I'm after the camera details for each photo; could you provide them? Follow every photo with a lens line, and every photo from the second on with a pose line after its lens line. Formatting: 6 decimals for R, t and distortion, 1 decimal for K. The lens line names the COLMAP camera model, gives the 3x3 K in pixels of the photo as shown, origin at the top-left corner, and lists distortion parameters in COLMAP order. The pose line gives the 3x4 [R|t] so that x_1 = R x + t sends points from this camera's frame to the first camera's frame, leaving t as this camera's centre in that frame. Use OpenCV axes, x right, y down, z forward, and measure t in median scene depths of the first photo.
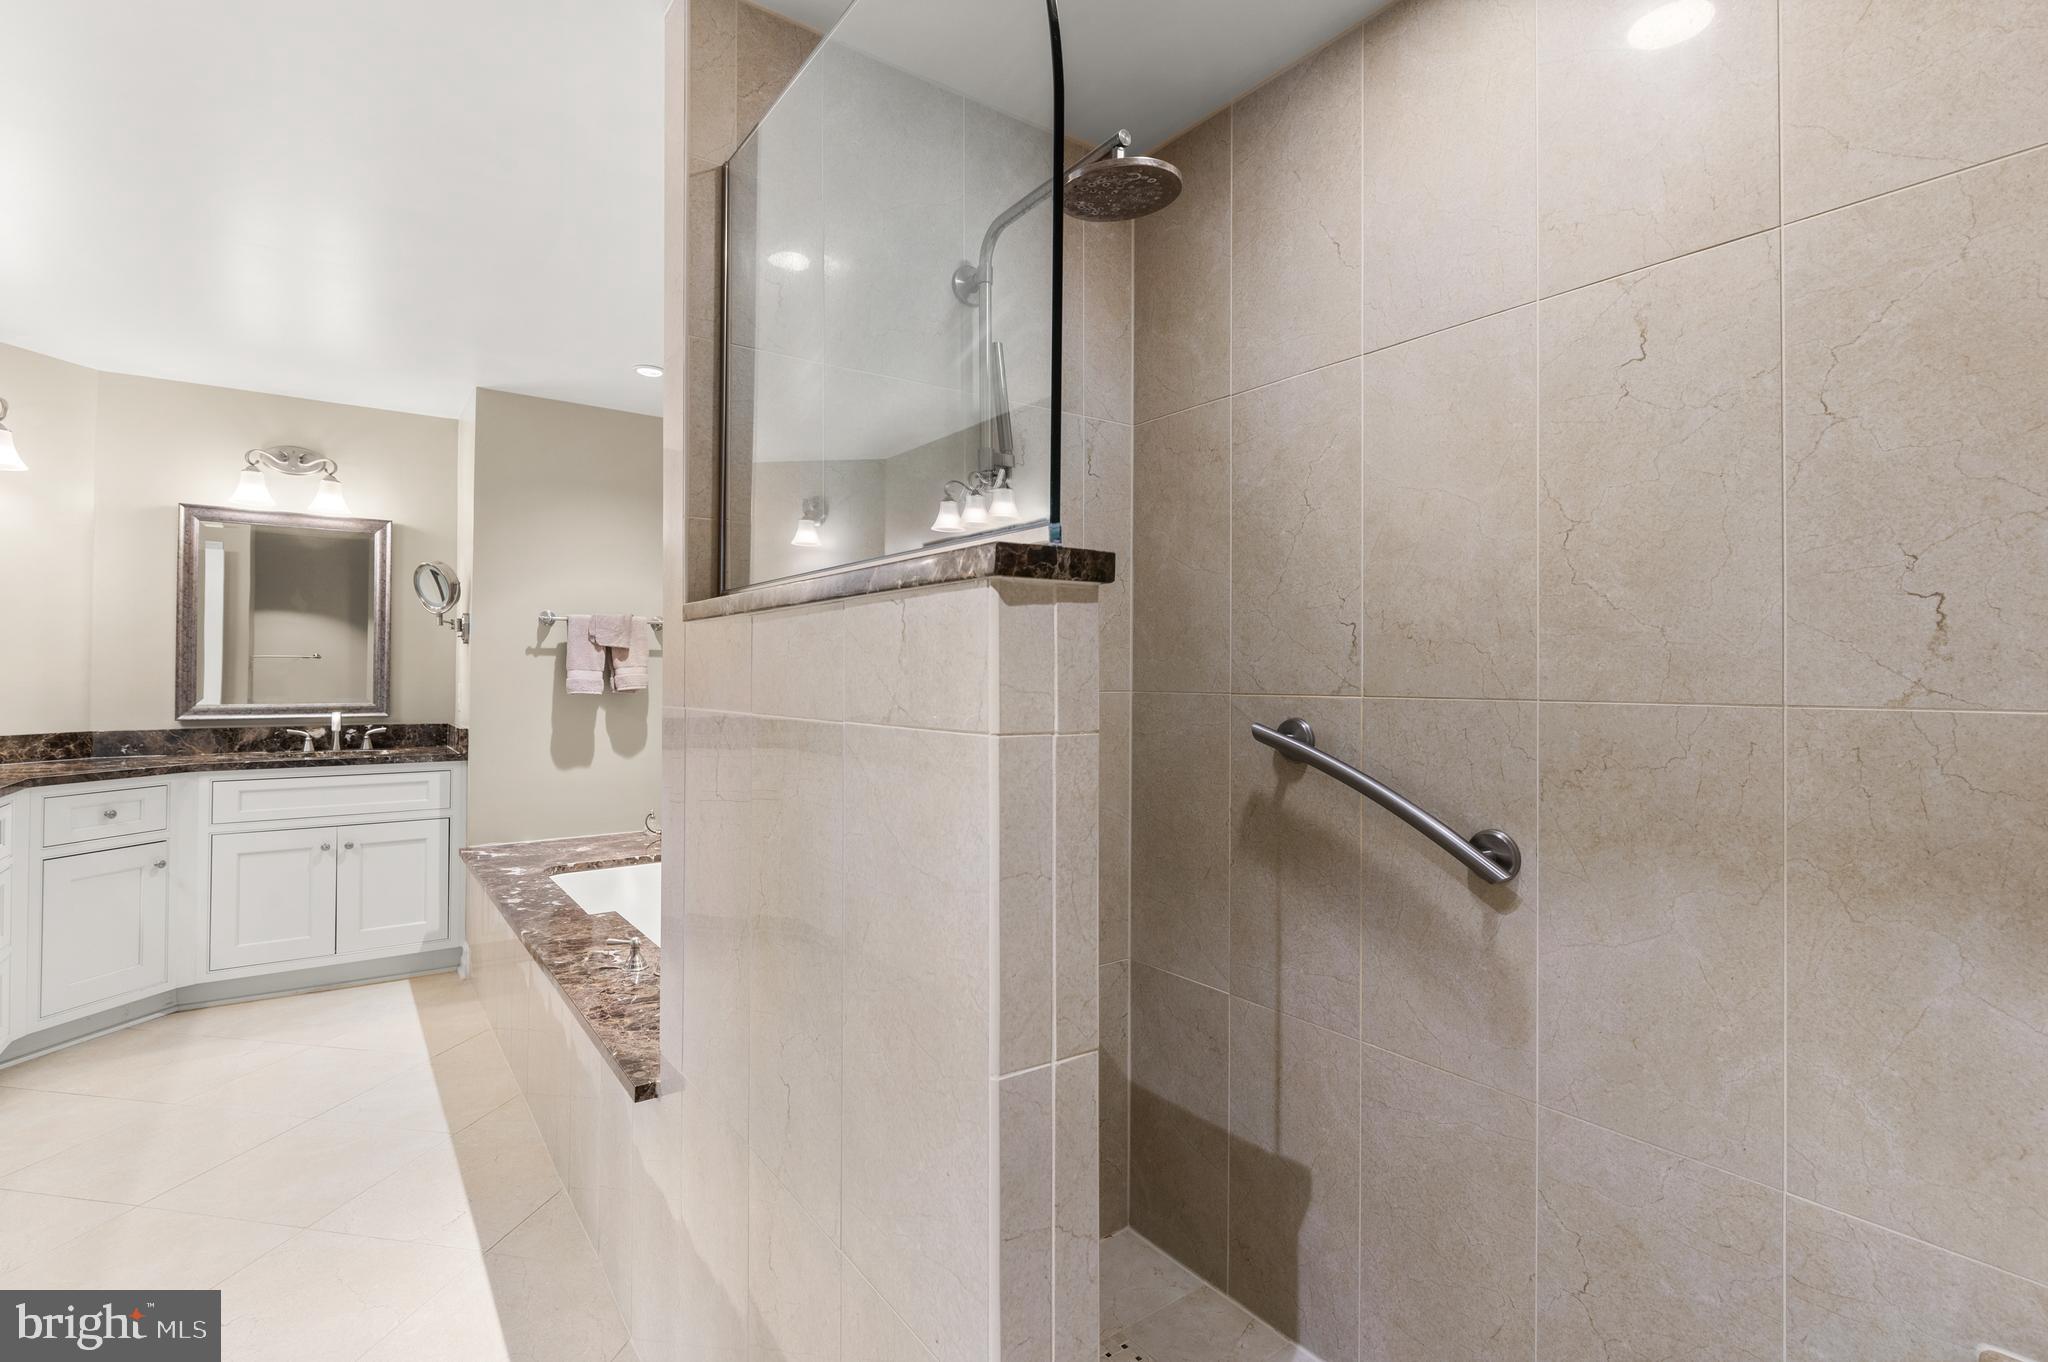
lens RADIAL K [[936.2, 0, 1015.1], [0, 936.2, 668.4], [0, 0, 1]] dist [0.005068, 0.000238]
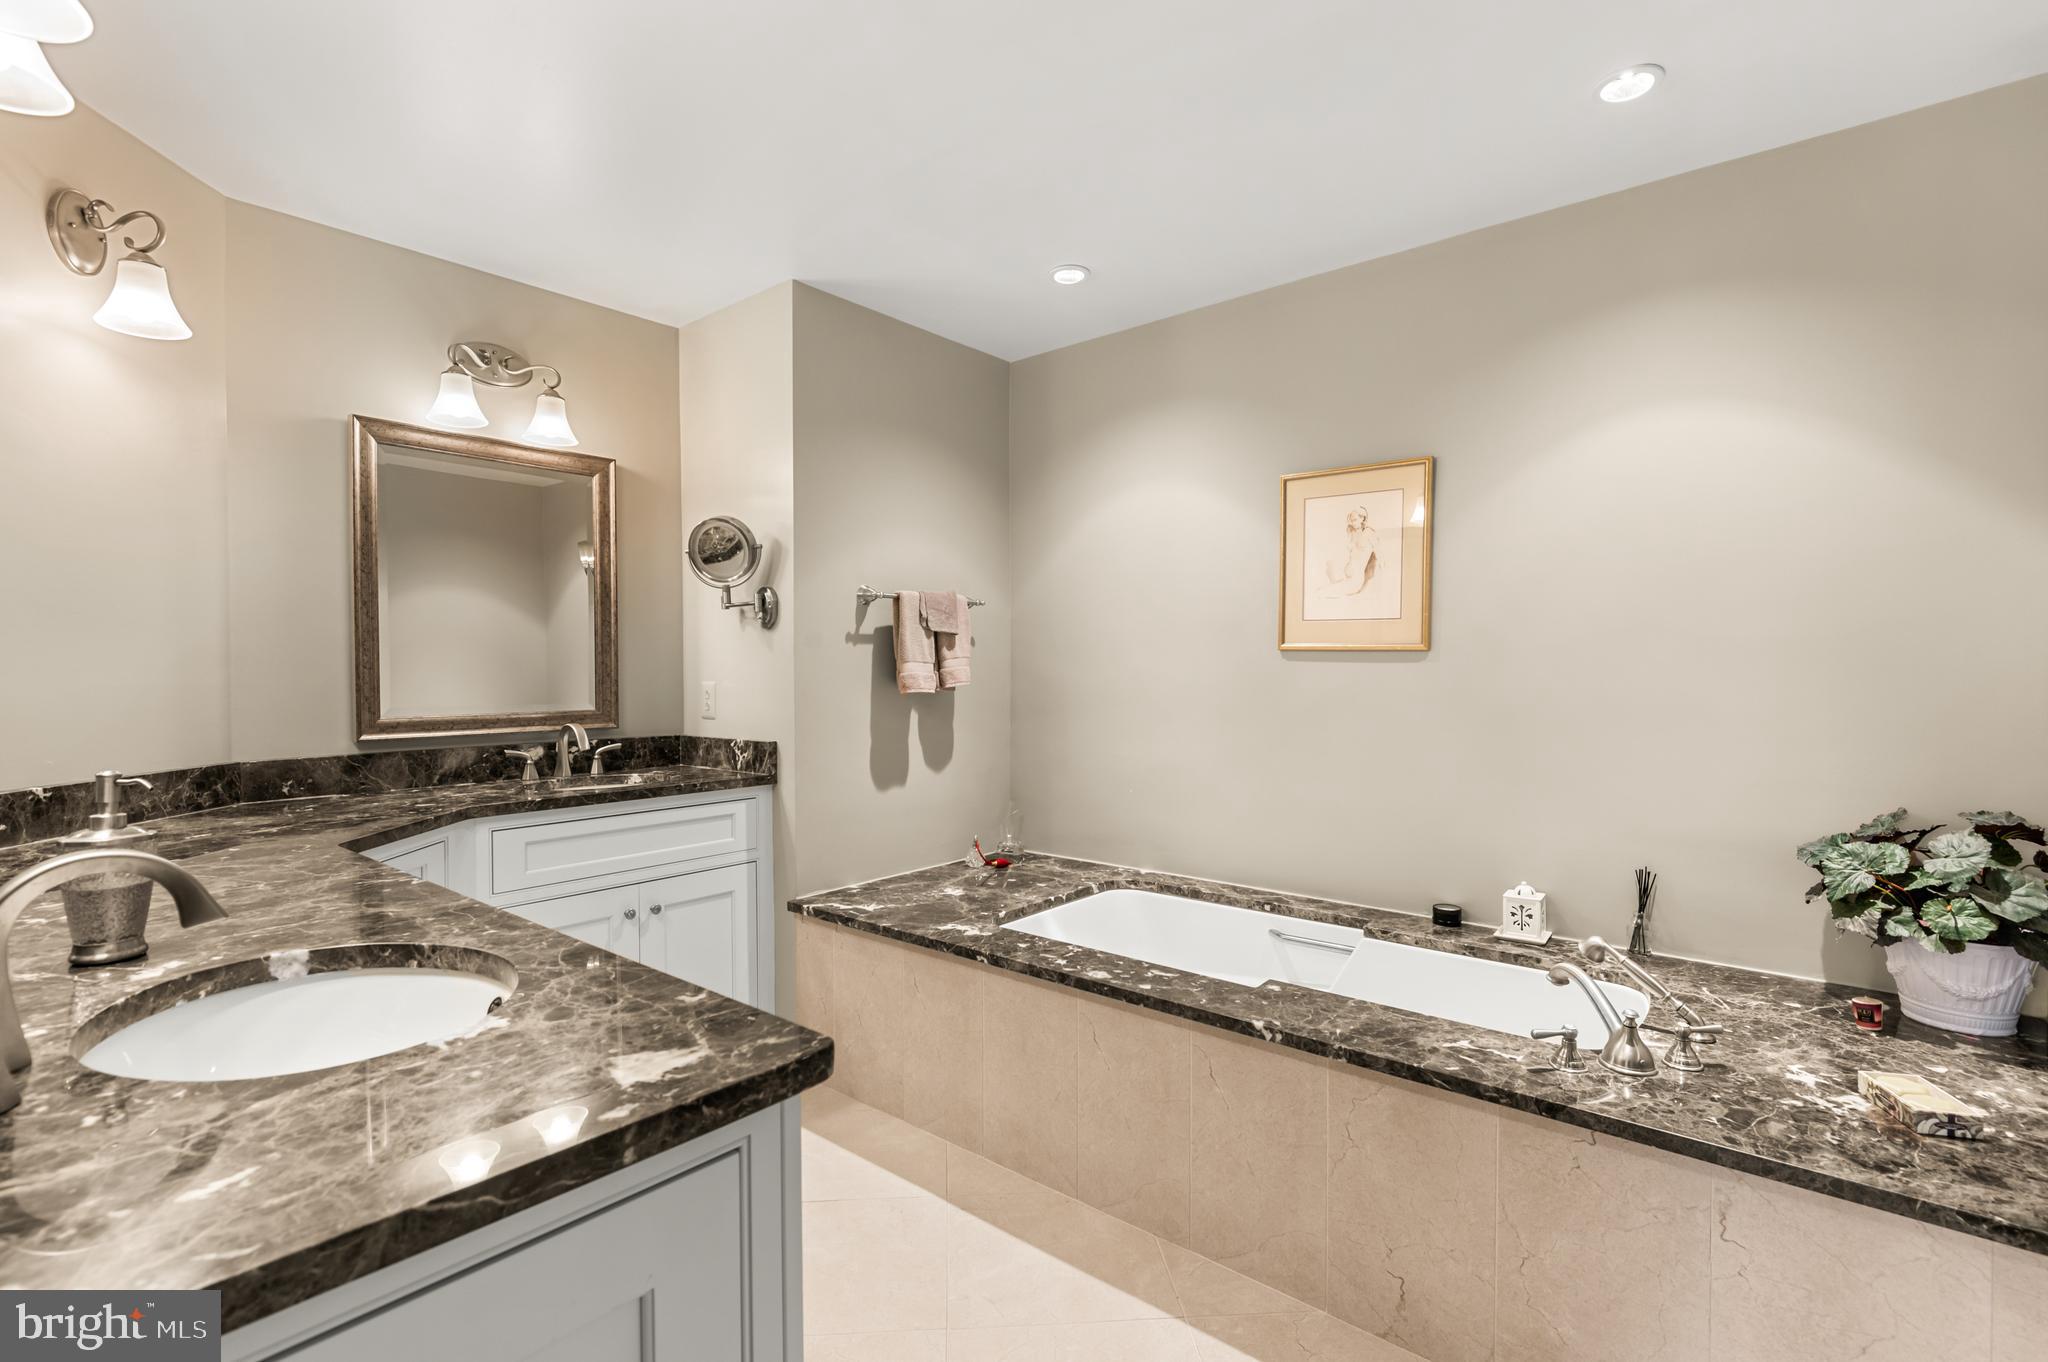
lens RADIAL K [[936.2, 0, 1026.9], [0, 936.2, 688.7], [0, 0, 1]] dist [0.005068, 0.000238]
pose [[0.970590, -0.014189, 0.240319, -0.560876], [0.006242, 0.999409, 0.033795, -0.002019], [-0.240656, -0.031301, 0.970106, 0.225504]]
